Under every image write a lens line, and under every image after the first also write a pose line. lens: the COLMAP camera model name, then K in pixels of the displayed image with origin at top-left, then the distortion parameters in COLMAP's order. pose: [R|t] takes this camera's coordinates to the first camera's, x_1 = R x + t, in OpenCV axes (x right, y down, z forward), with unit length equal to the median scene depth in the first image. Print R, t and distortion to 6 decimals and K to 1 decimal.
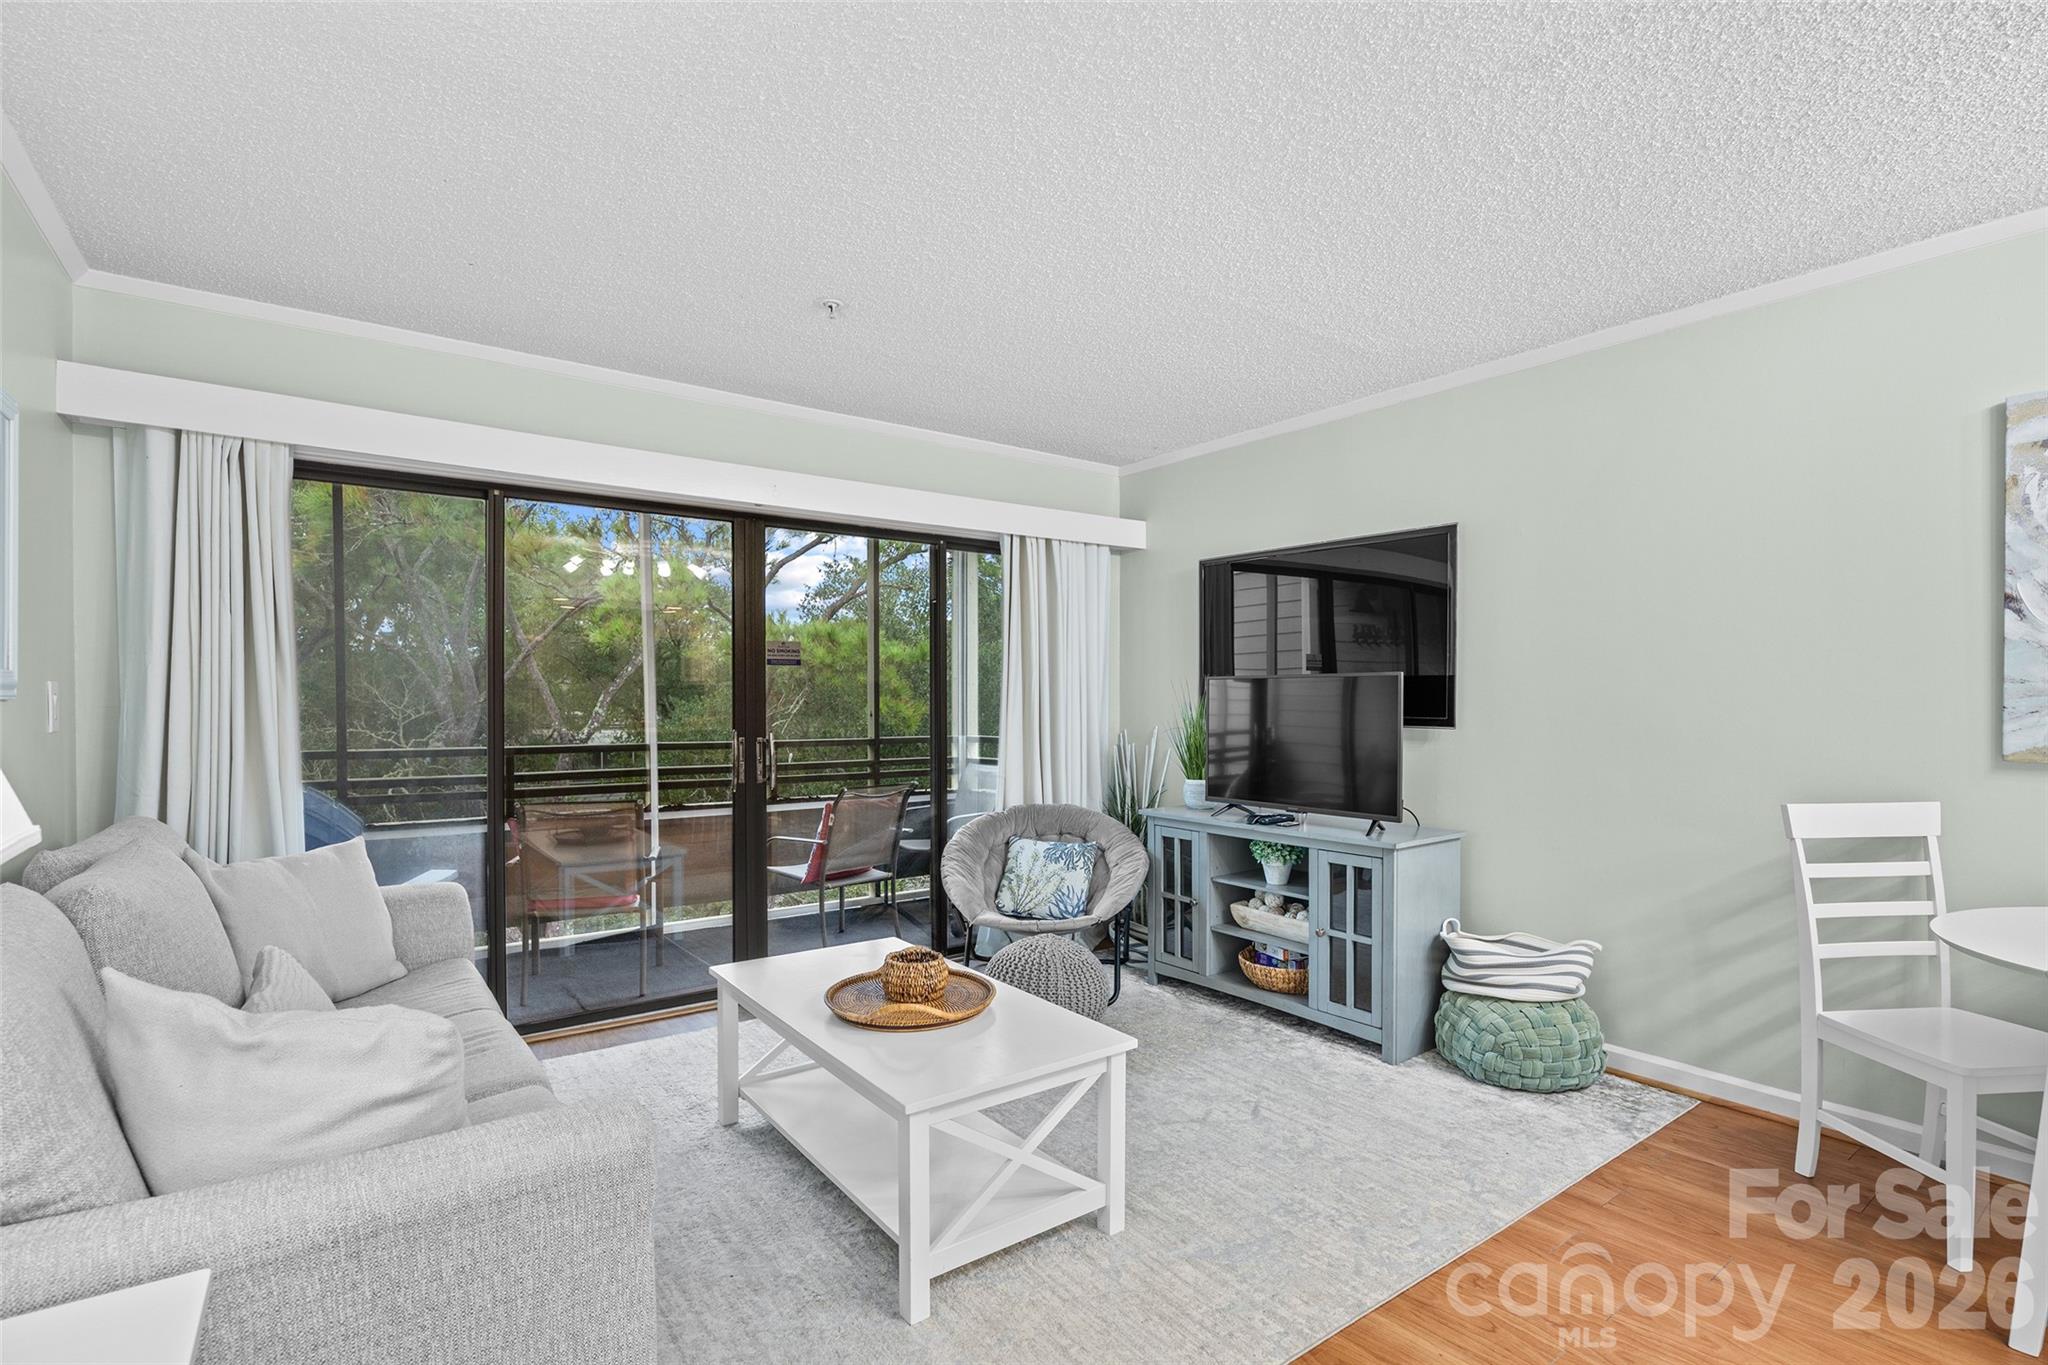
lens RADIAL K [[966.4, 0, 1028.8], [0, 966.4, 712.5], [0, 0, 1]] dist [-0.012507, 0.001010]
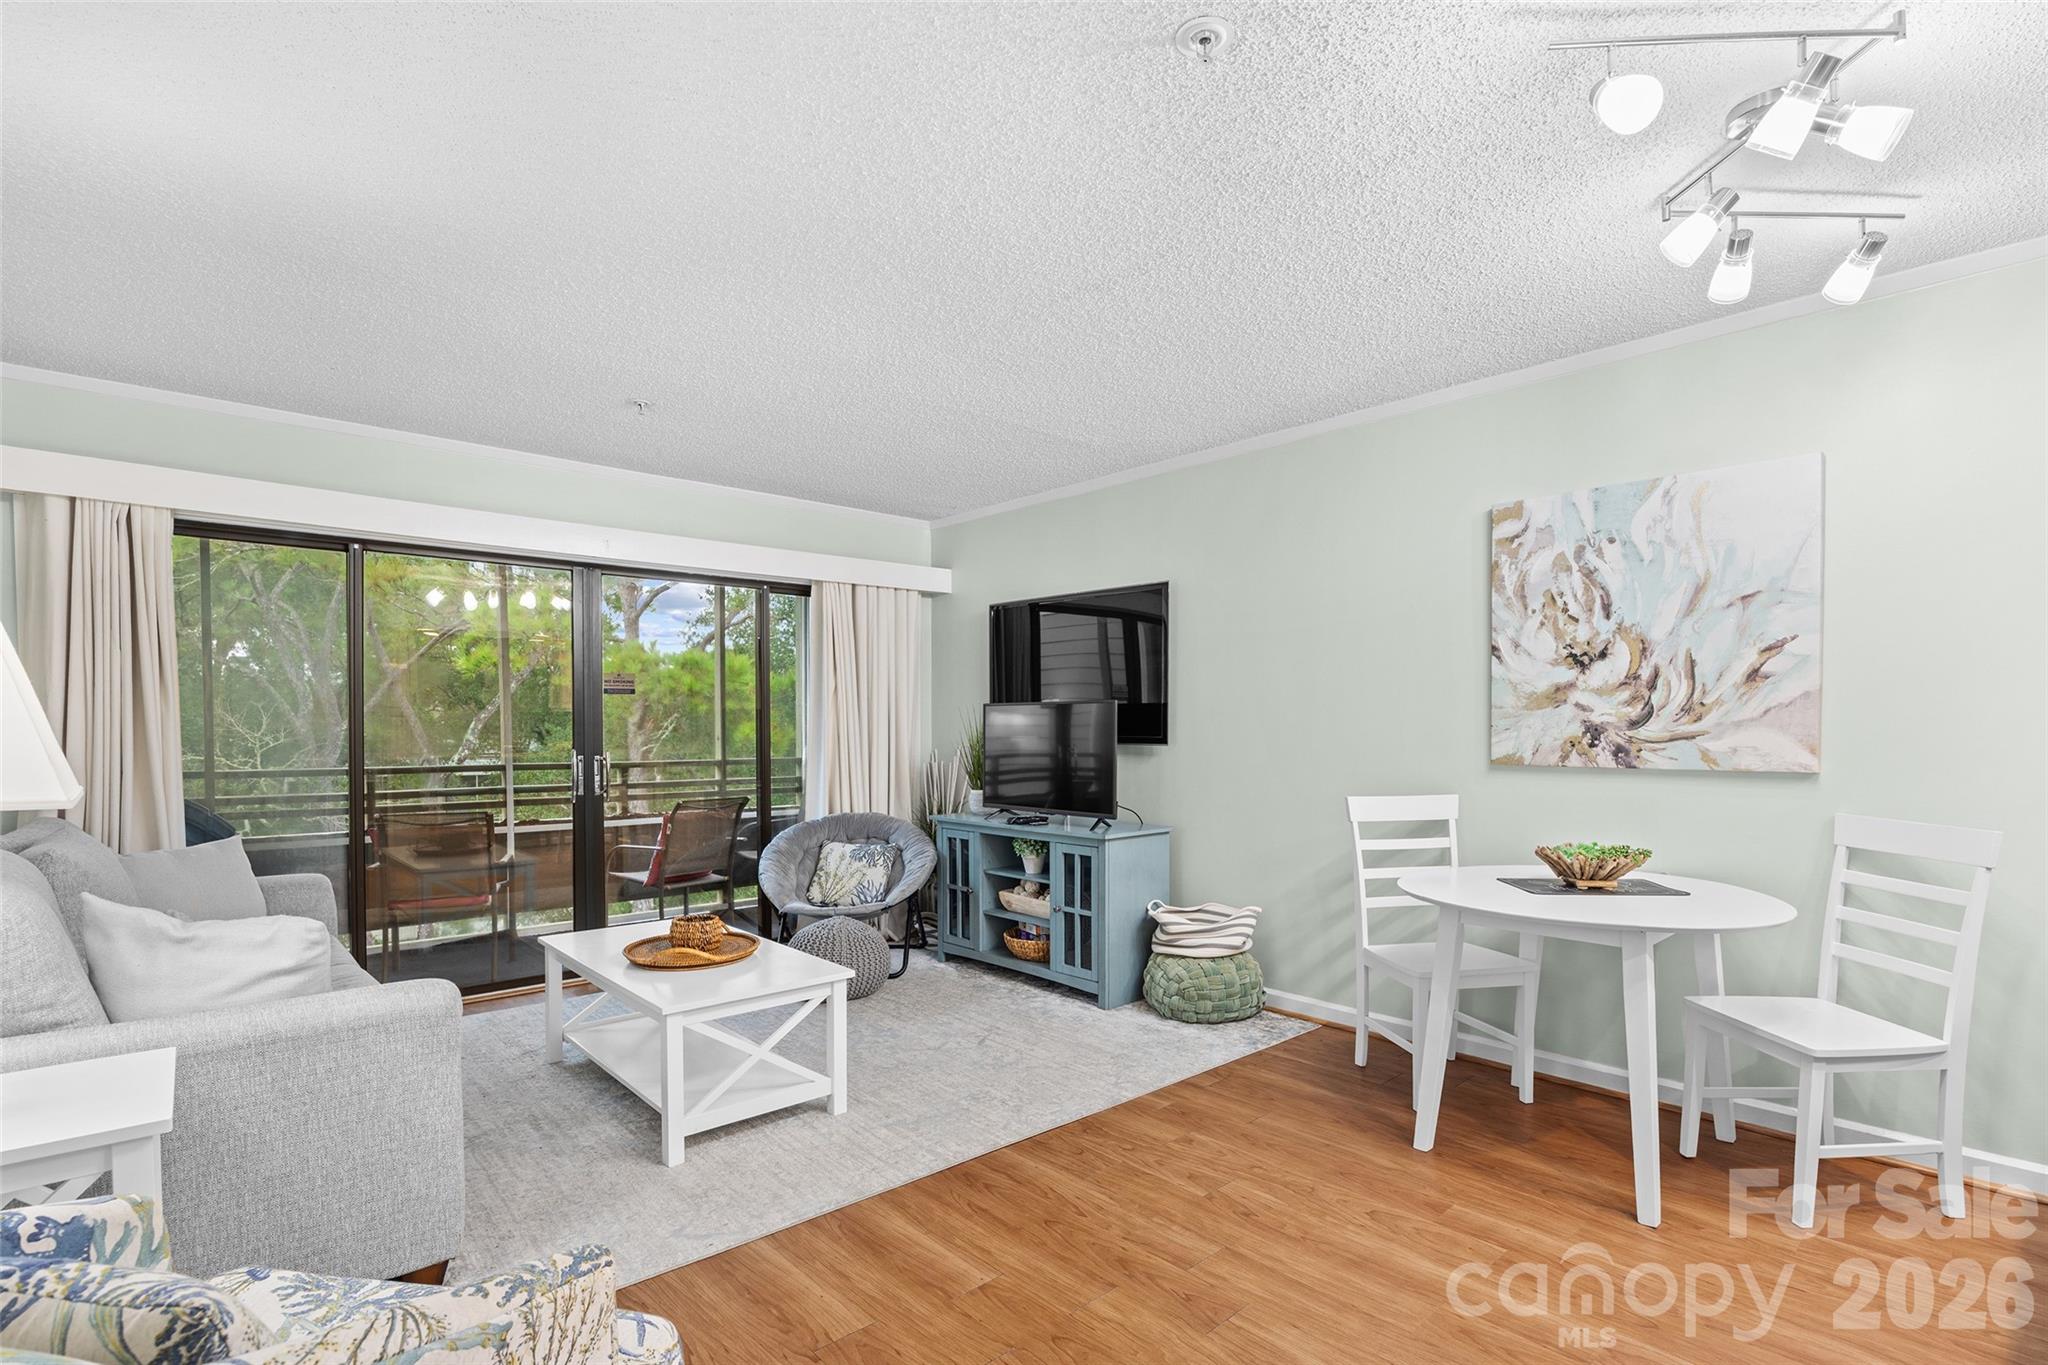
lens RADIAL K [[966.4, 0, 1026.0], [0, 966.4, 741.9], [0, 0, 1]] dist [-0.012507, 0.001010]
pose [[0.995043, -0.003351, 0.099388, 0.142547], [0.003105, 0.999992, 0.002625, 0.008693], [-0.099396, -0.002303, 0.995045, -0.246964]]
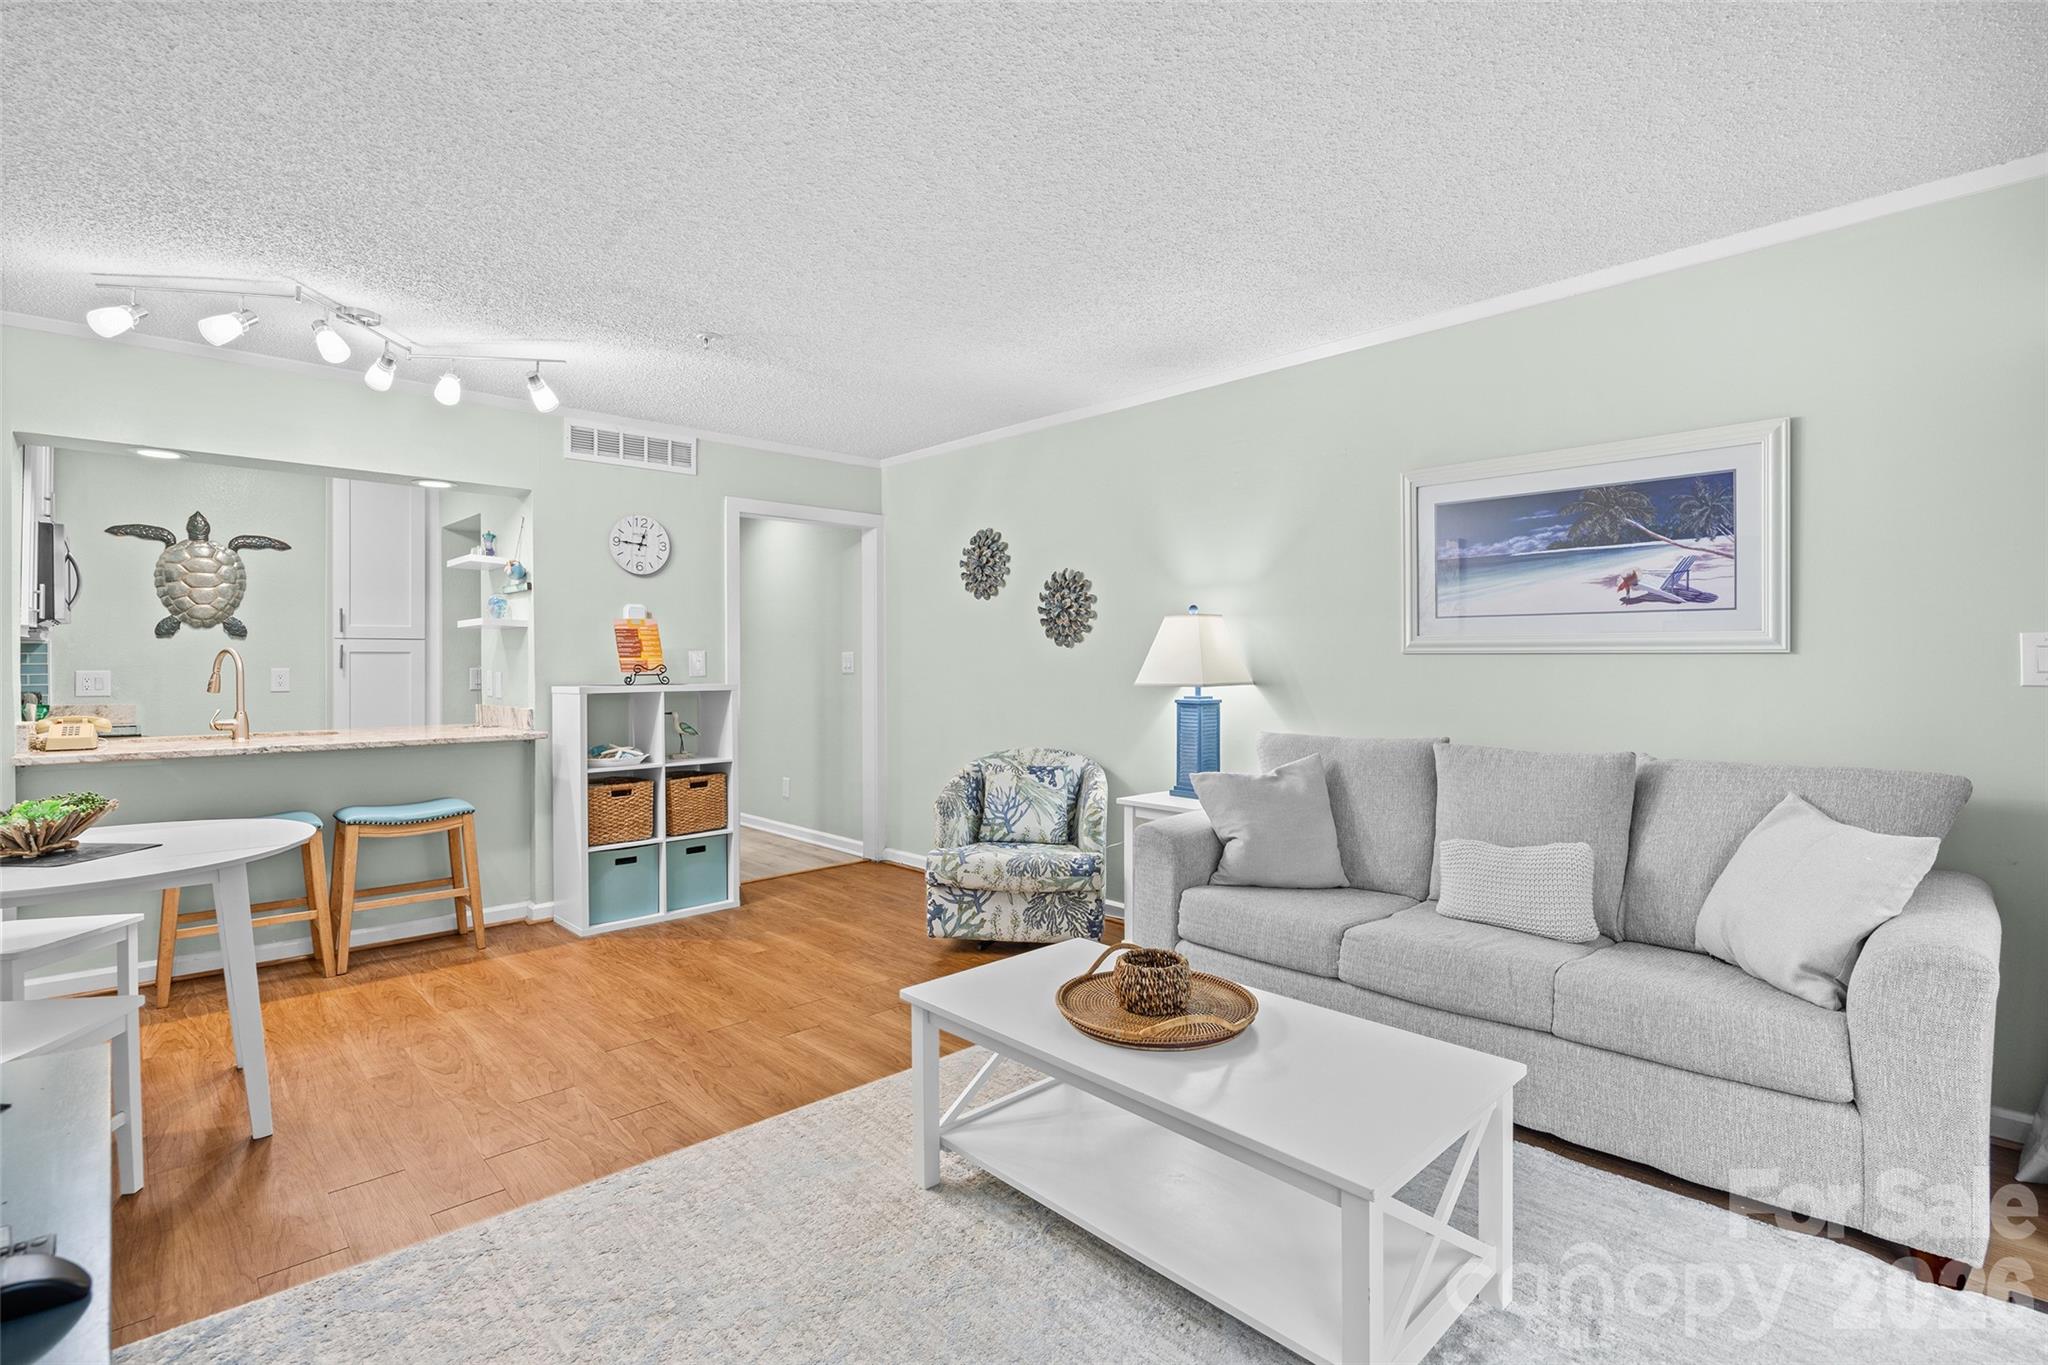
lens RADIAL K [[947.4, 0, 1026.6], [0, 947.4, 666.2], [0, 0, 1]] dist [-0.017074, 0.003033]
pose [[-0.992259, 0.004536, -0.124100, 0.065343], [0.001645, 0.999725, 0.023391, -0.016480], [0.124172, 0.023006, -0.991994, 1.326603]]
